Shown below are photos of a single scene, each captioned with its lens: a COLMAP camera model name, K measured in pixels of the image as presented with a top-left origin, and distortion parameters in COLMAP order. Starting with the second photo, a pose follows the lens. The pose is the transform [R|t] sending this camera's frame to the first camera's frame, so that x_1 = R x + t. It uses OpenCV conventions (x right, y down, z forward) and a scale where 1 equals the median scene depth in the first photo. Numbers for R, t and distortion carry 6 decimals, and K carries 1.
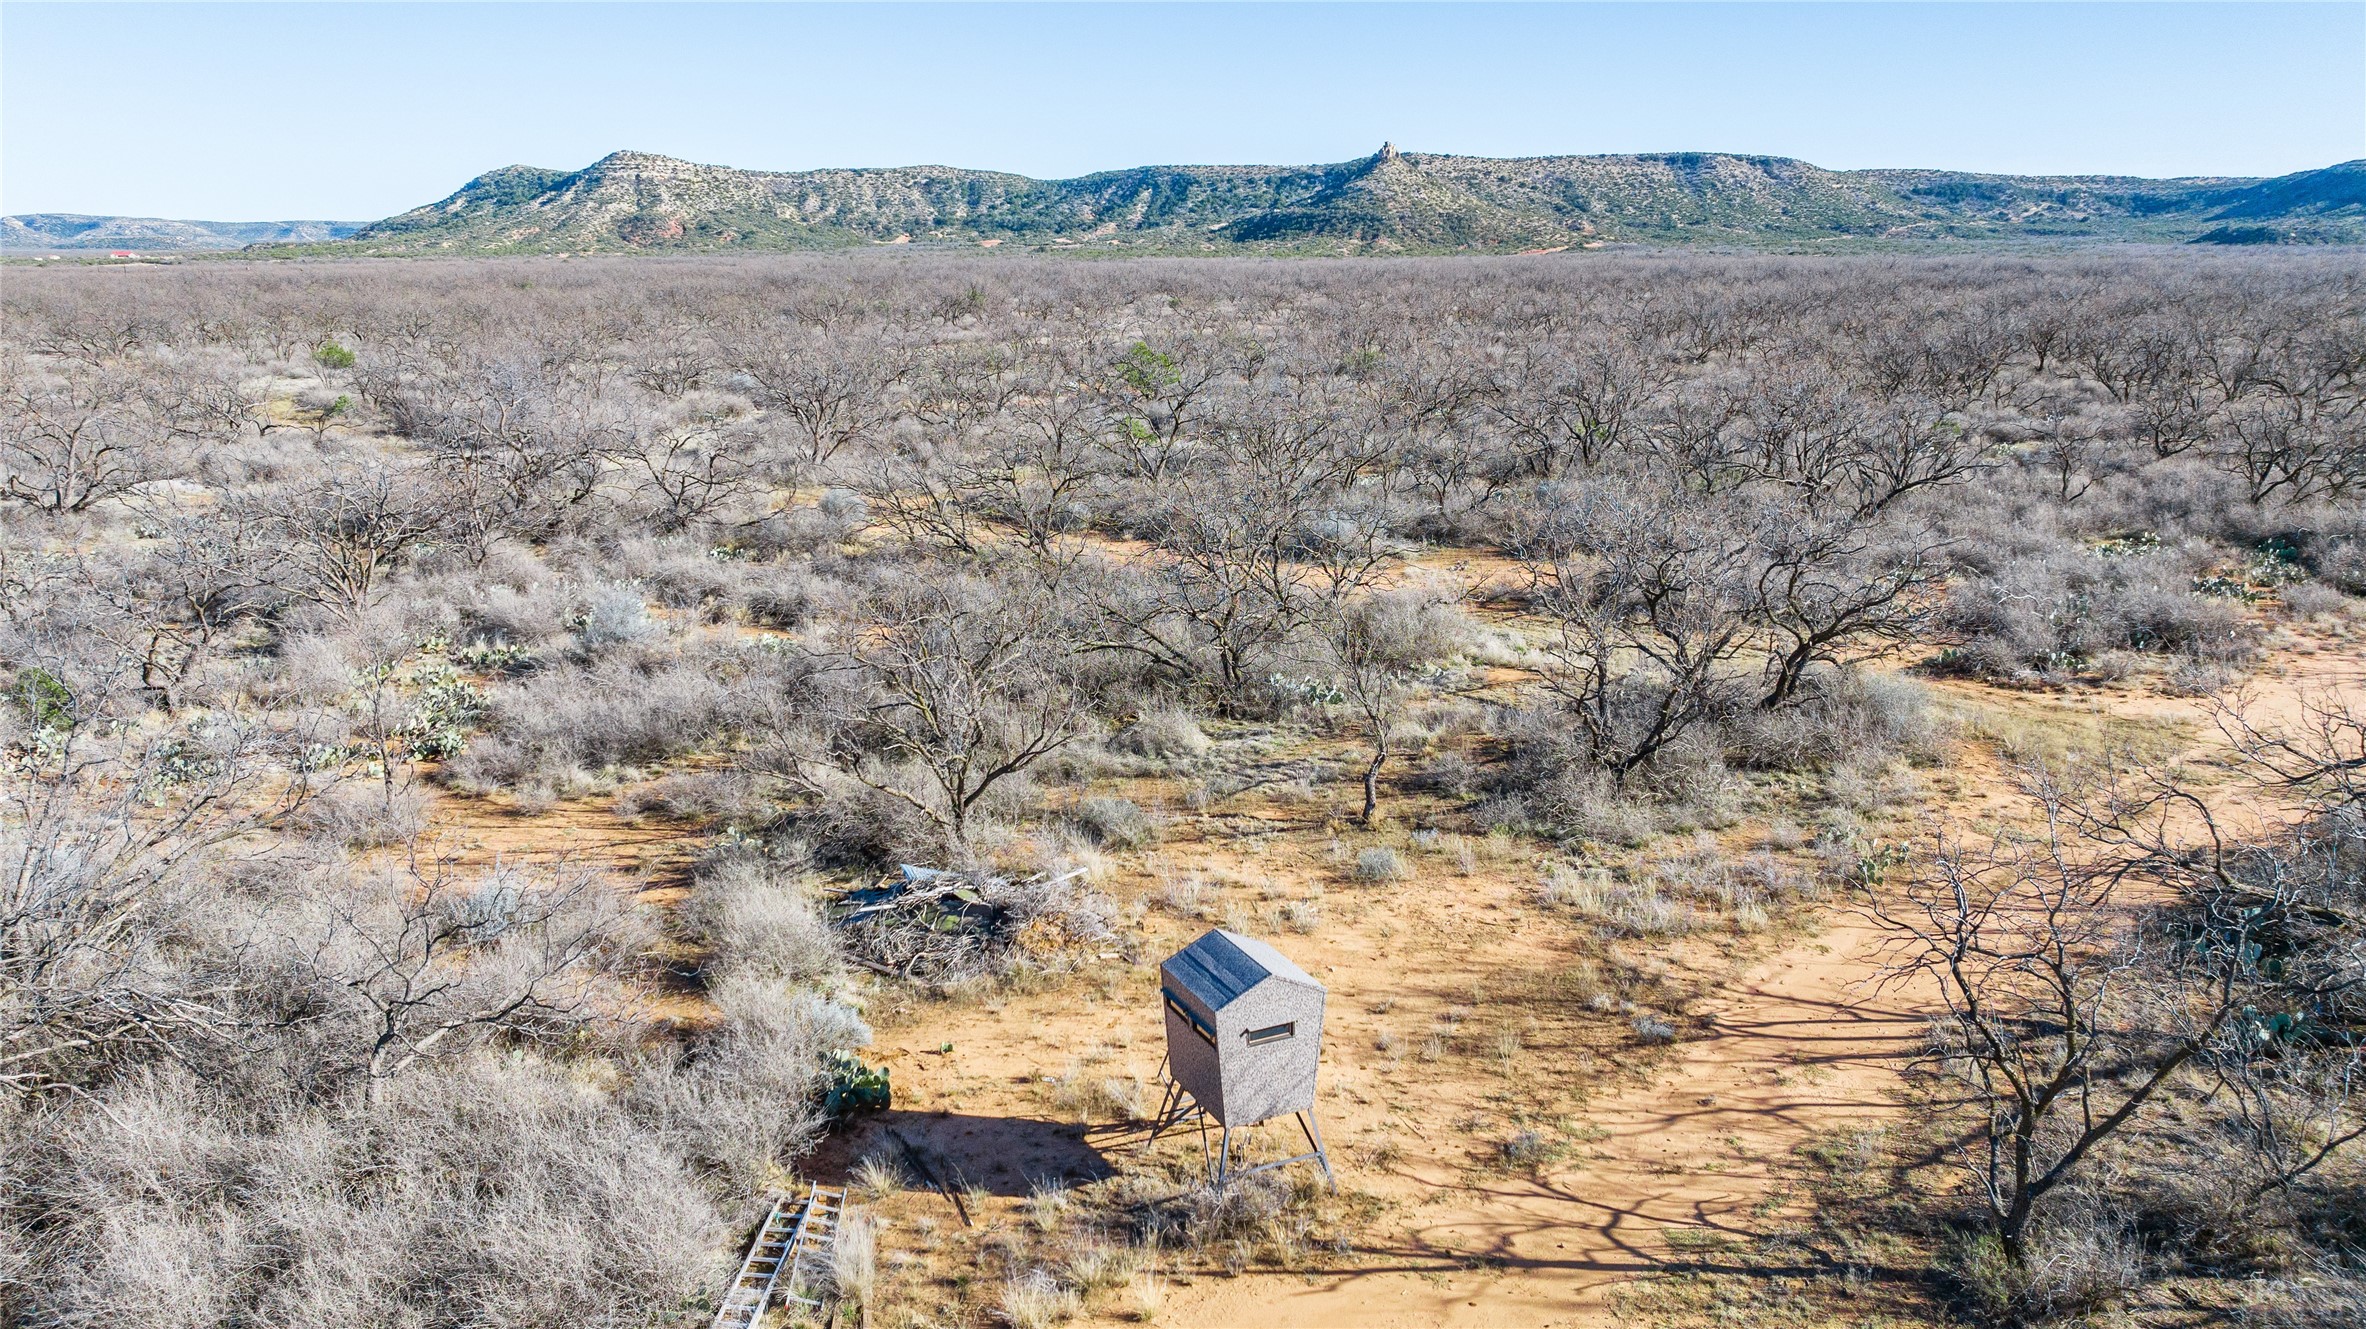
lens RADIAL K [[1709.0, 0, 1190.6], [0, 1709.0, 661.5], [0, 0, 1]] dist [-0.016613, -0.009643]
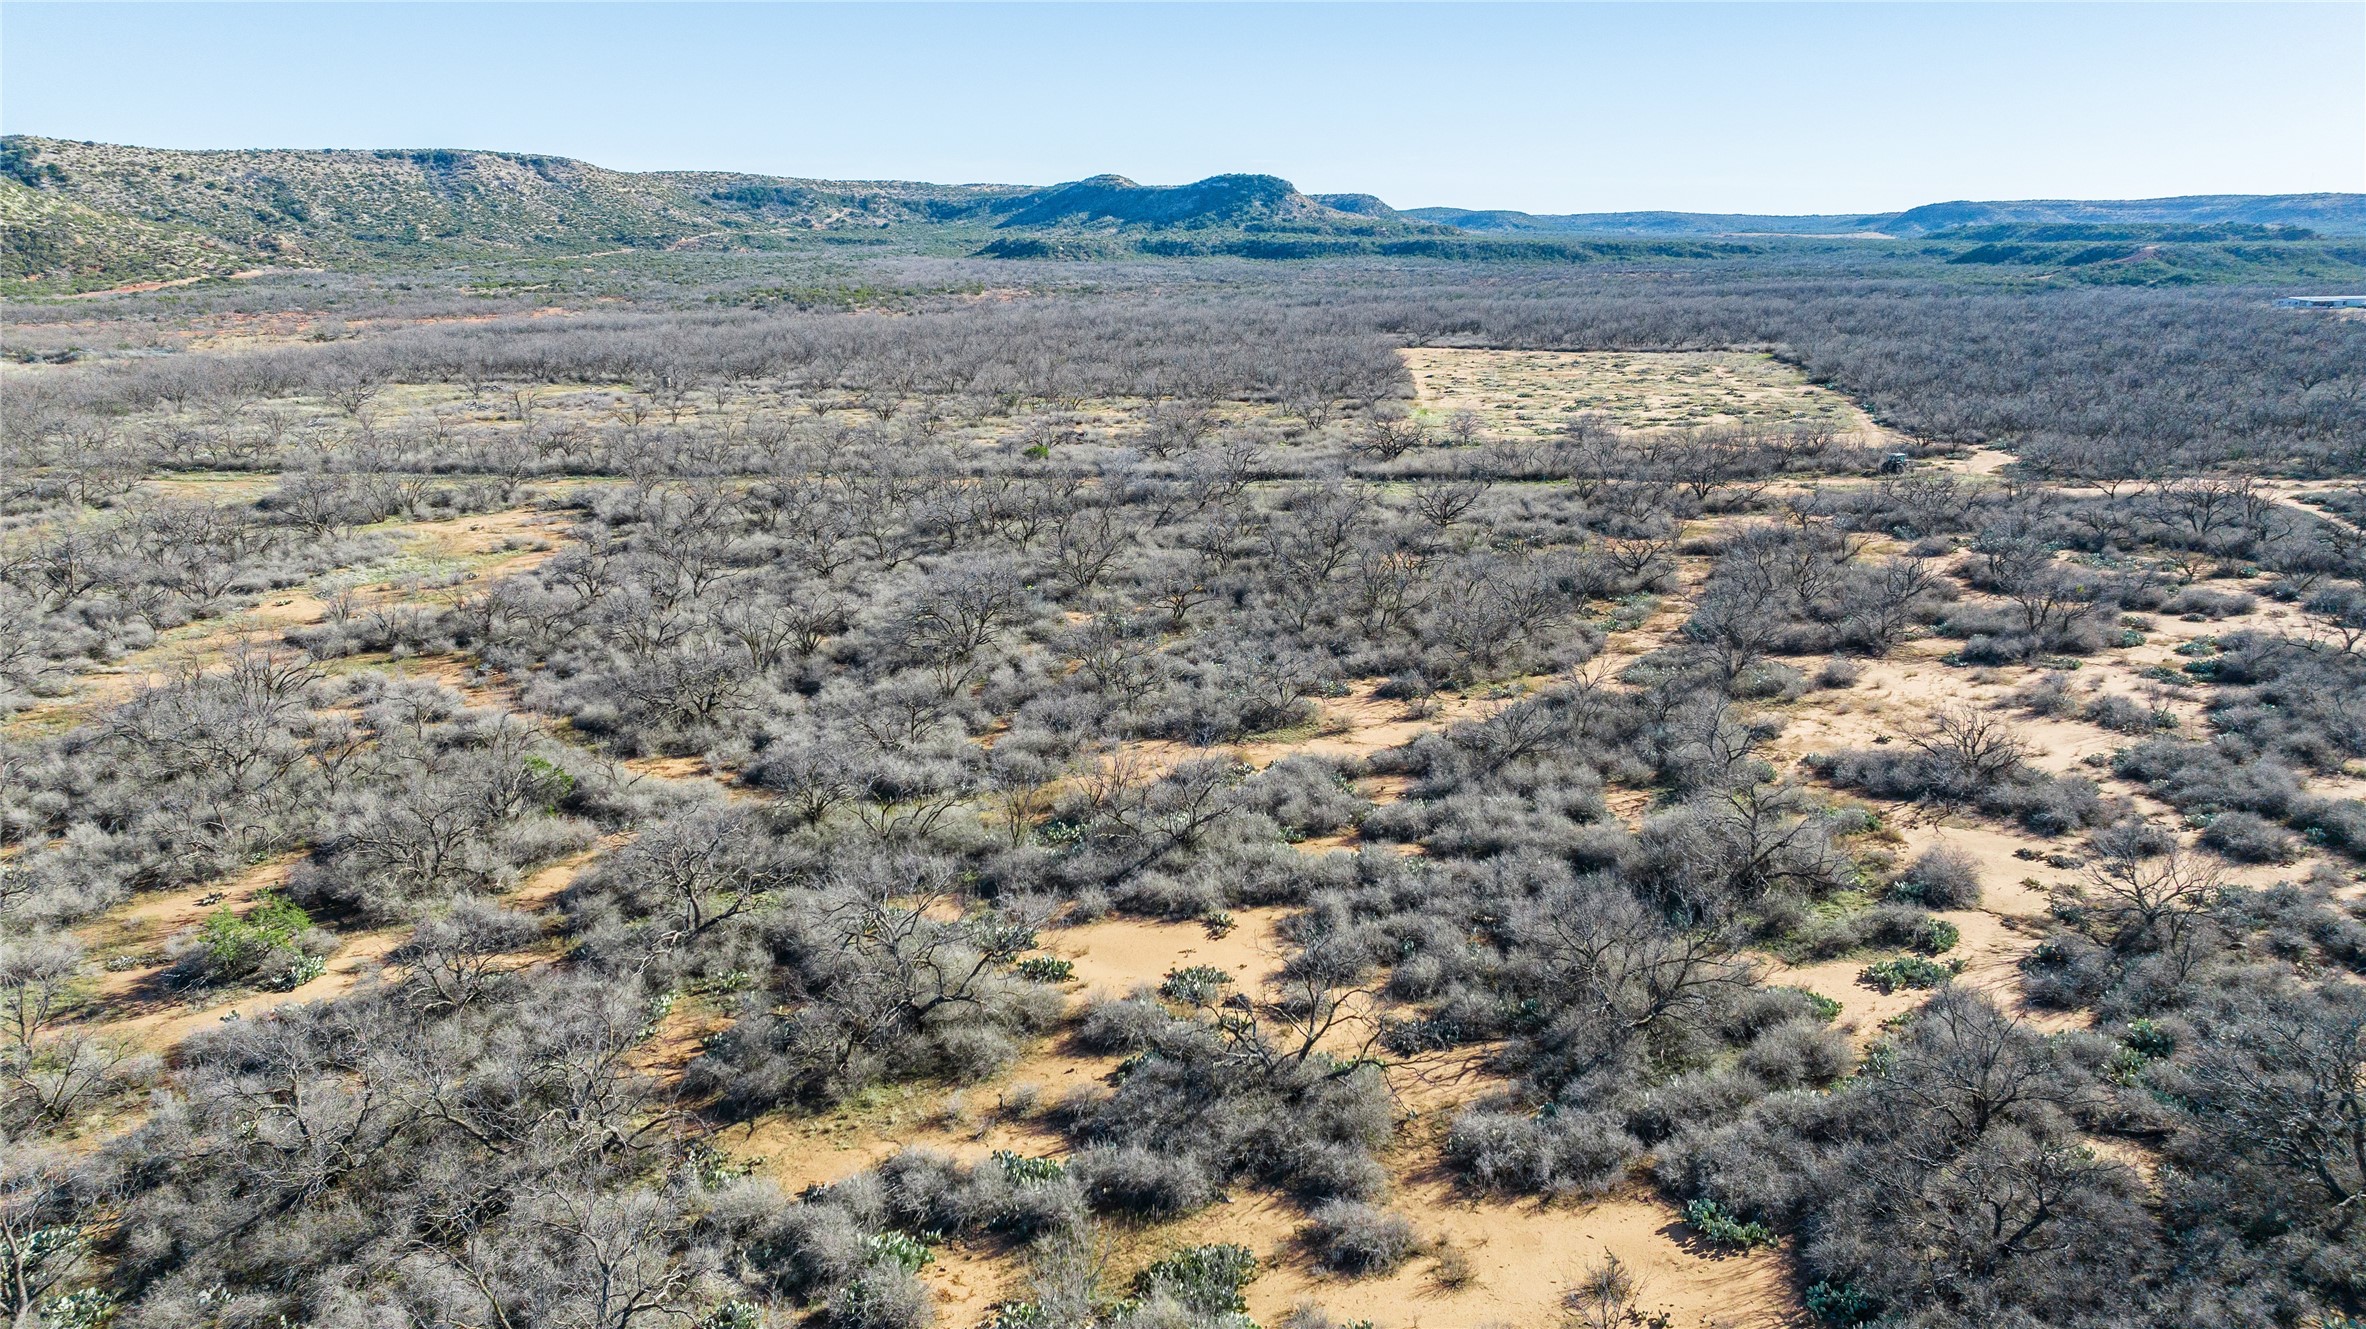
lens RADIAL K [[1674.7, 0, 1204.0], [0, 1674.7, 658.8], [0, 0, 1]] dist [-0.035617, 0.032235]
pose [[0.804695, -0.144351, 0.575872, 0.089015], [0.140205, 0.988760, 0.051931, -0.039711], [-0.576896, 0.038952, 0.815889, 0.122546]]
